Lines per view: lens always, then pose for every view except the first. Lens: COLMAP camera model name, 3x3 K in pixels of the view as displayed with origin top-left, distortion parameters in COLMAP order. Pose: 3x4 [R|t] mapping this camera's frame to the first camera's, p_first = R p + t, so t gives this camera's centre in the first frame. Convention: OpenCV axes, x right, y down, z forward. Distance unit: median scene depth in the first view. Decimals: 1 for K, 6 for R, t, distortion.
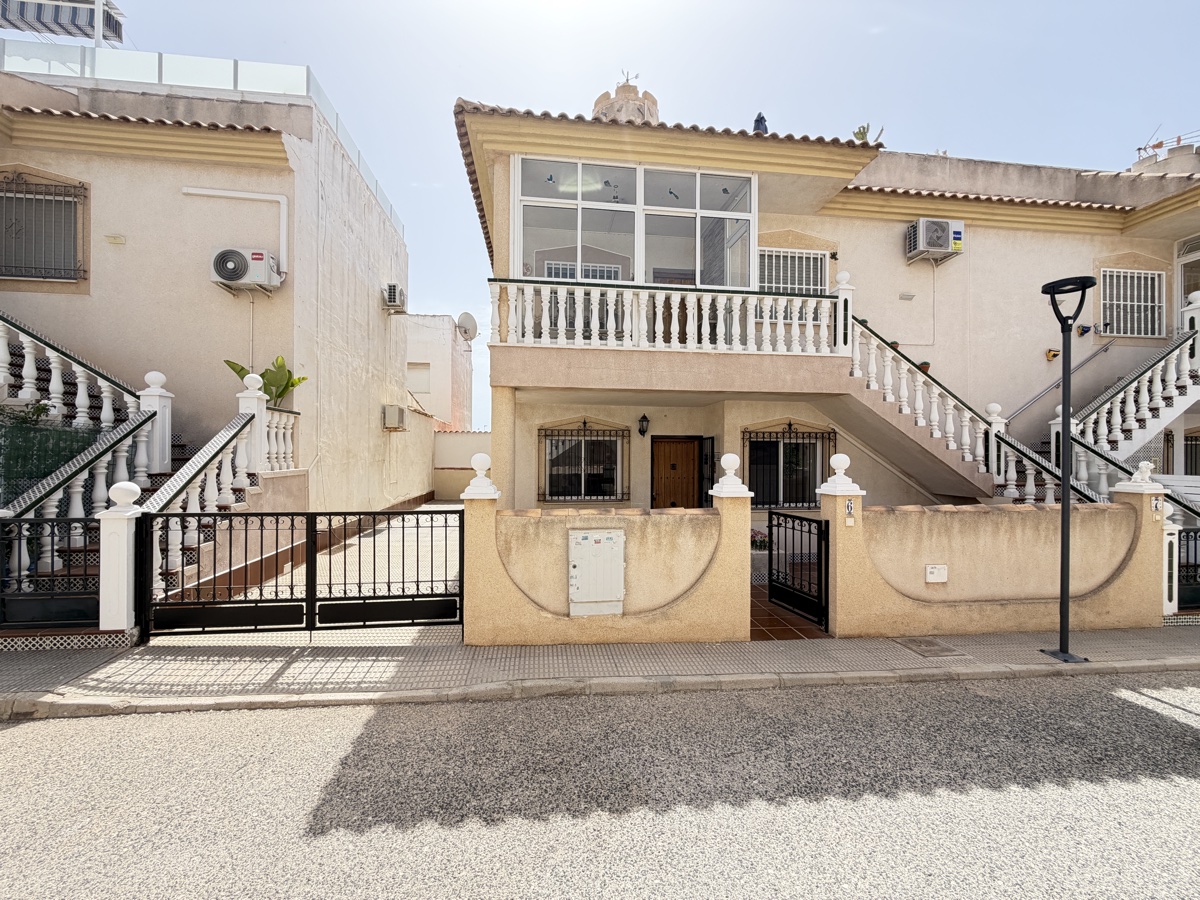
lens RADIAL K [[476.8, 0, 599.3], [0, 476.8, 451.0], [0, 0, 1]] dist [0.001484, 0.000589]
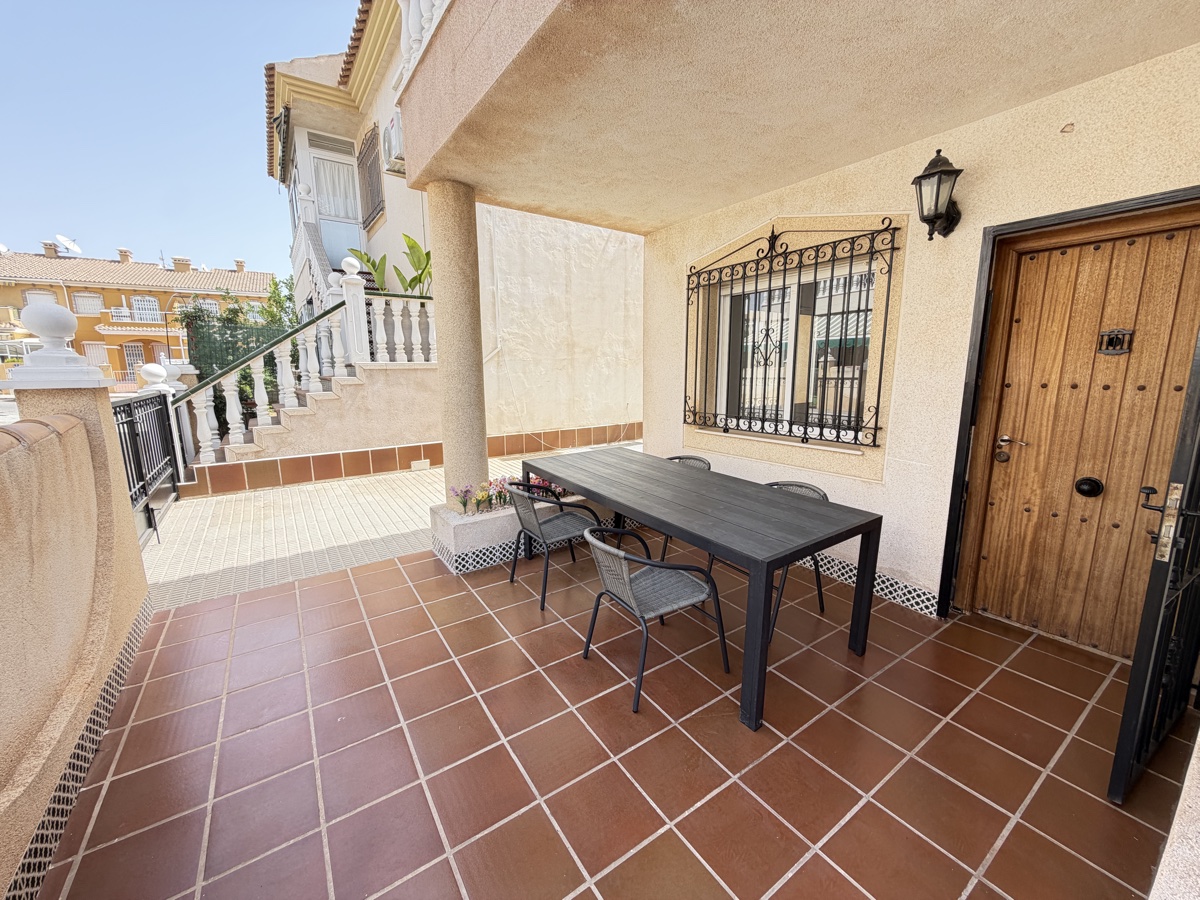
lens RADIAL K [[476.8, 0, 599.8], [0, 476.8, 447.7], [0, 0, 1]] dist [0.001484, 0.000589]
pose [[0.461911, 0.139413, -0.875901, 0.271539], [0.015966, 0.986102, 0.165373, 0.043898], [0.886783, -0.090372, 0.453265, 0.678714]]
